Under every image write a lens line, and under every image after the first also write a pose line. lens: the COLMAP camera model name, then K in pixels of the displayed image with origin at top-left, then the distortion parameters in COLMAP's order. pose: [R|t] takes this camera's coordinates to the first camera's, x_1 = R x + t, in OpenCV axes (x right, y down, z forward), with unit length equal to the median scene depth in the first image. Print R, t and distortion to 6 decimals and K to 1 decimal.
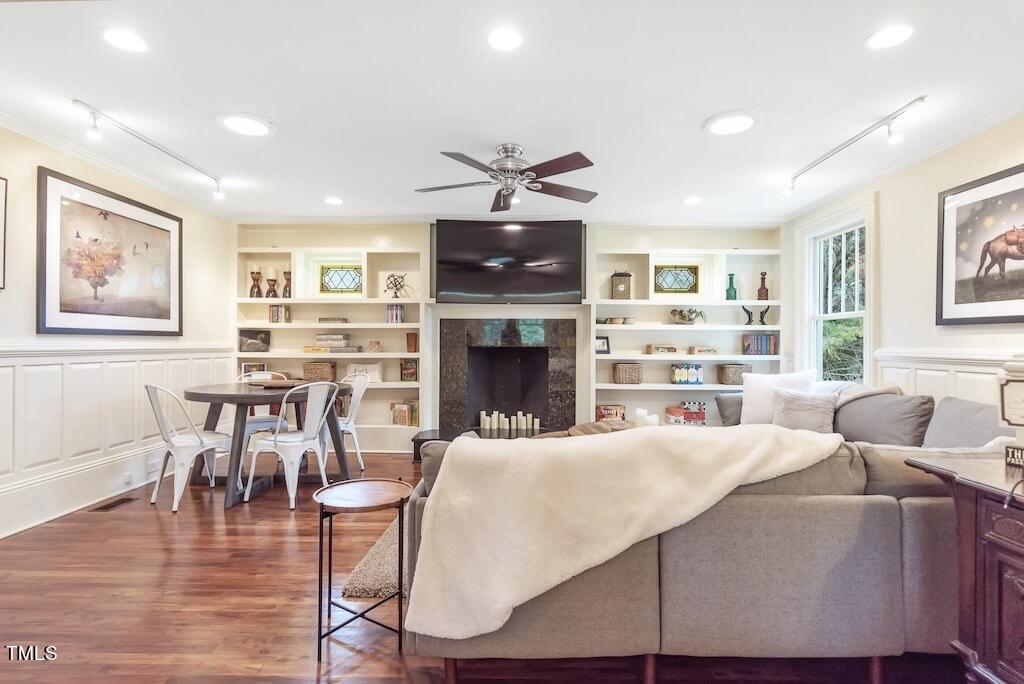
lens RADIAL K [[494.3, 0, 510.7], [0, 494.3, 344.0], [0, 0, 1]] dist [-0.027834, -0.003250]
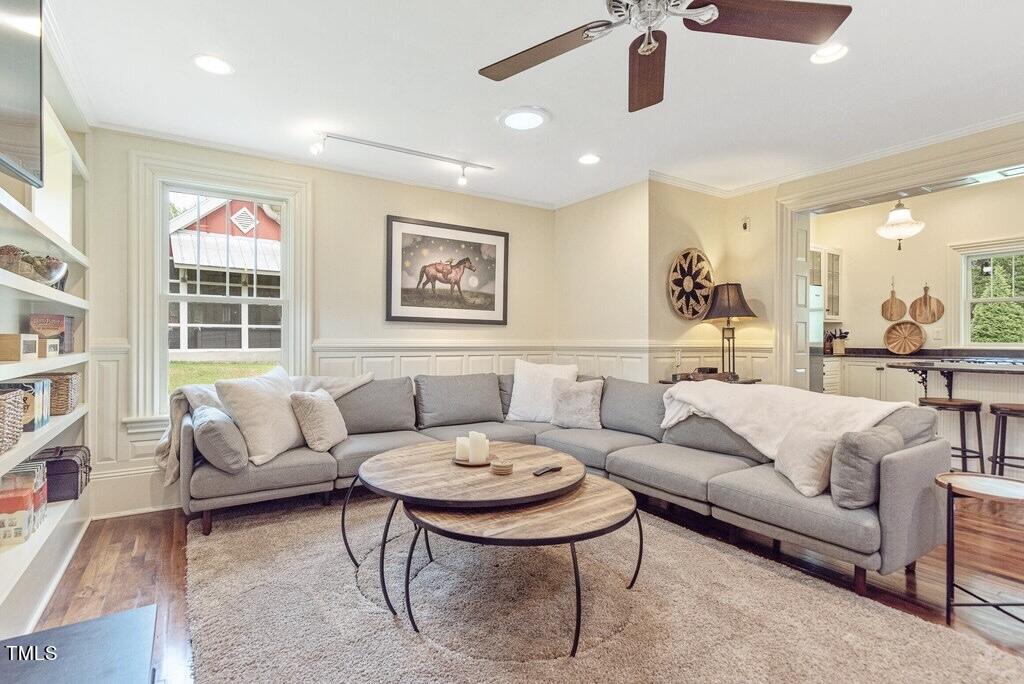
lens RADIAL K [[494.3, 0, 500.8], [0, 494.3, 341.3], [0, 0, 1]] dist [-0.027834, -0.003250]
pose [[-0.536239, -0.015915, 0.843916, -0.383545], [-0.012327, 0.999863, 0.011023, -0.004181], [-0.843976, -0.004492, -0.536361, 1.575285]]
